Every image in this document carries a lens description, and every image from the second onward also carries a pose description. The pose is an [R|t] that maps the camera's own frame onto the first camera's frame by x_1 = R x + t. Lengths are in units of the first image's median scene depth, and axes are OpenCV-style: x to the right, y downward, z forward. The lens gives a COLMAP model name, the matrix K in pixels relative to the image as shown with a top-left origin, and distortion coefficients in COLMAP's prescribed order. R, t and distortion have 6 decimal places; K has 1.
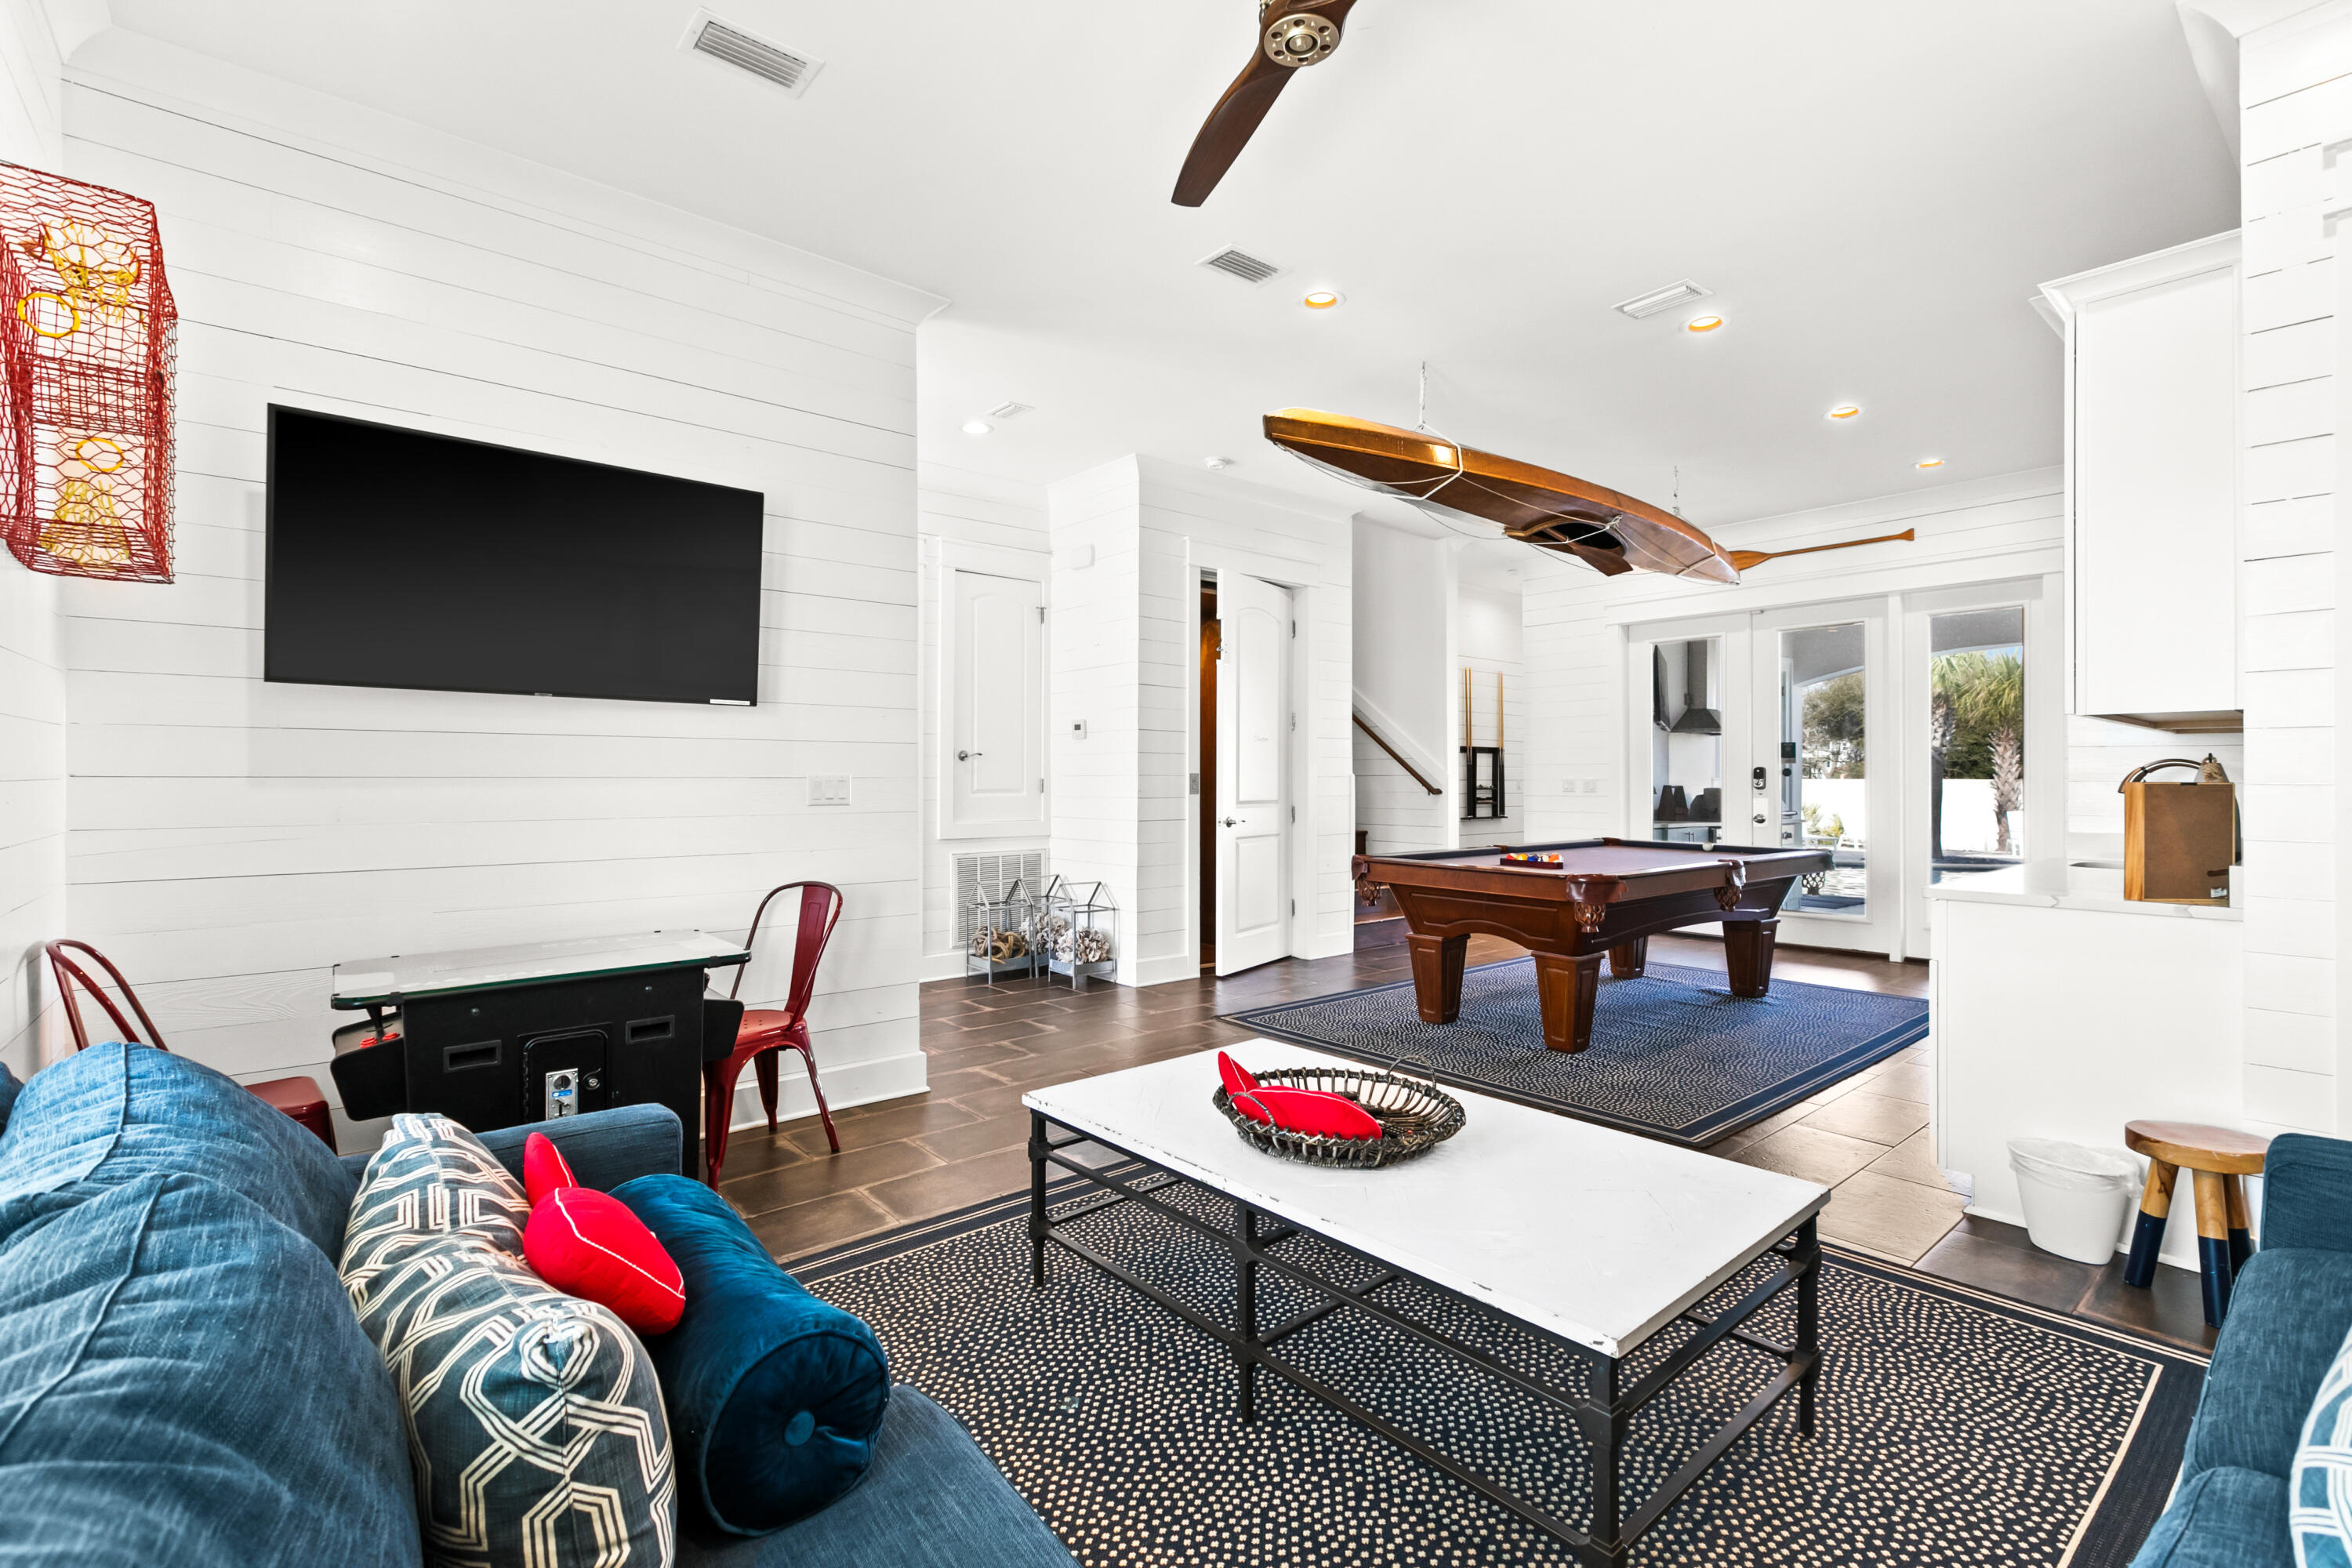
lens RADIAL K [[1070.5, 0, 1164.3], [0, 1070.5, 777.2], [0, 0, 1]] dist [-0.001766, -0.000268]
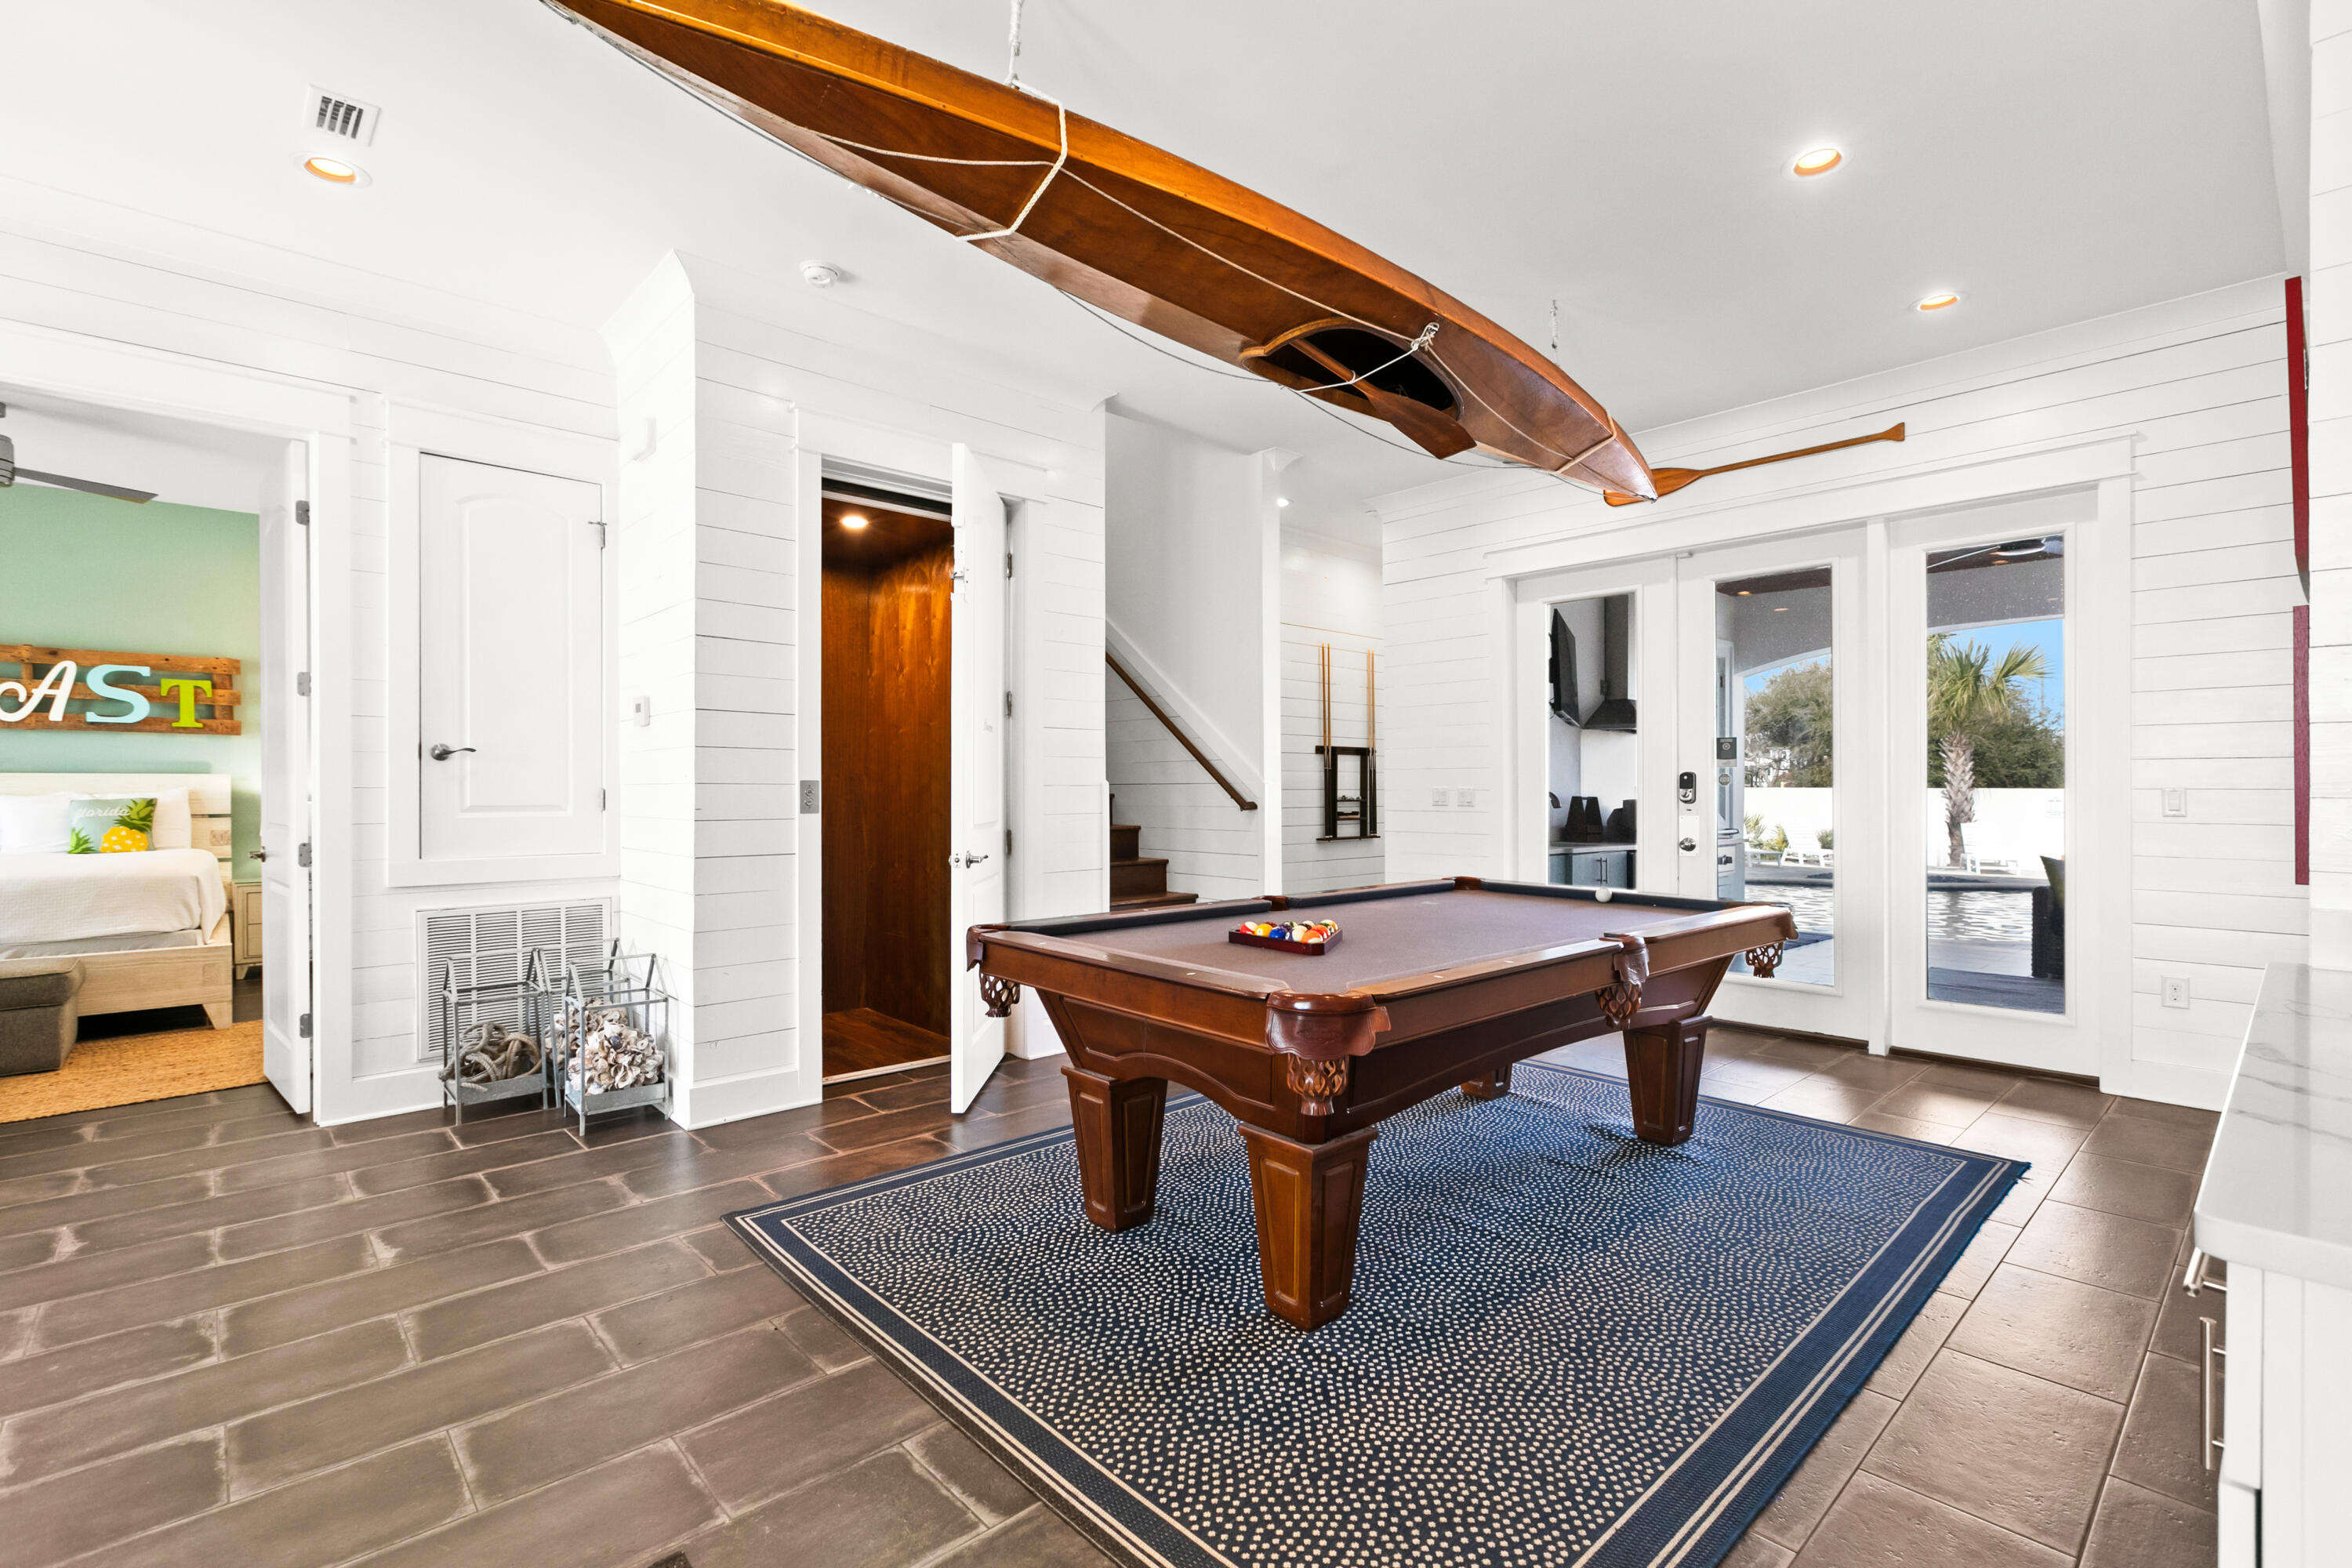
lens RADIAL K [[1070.5, 0, 1181.0], [0, 1070.5, 784.7], [0, 0, 1]] dist [-0.001766, -0.000268]
pose [[0.998546, 0.000256, 0.053914, 0.192508], [-0.000243, 1.000000, -0.000248, -0.000921], [-0.053914, 0.000235, 0.998546, 0.325911]]
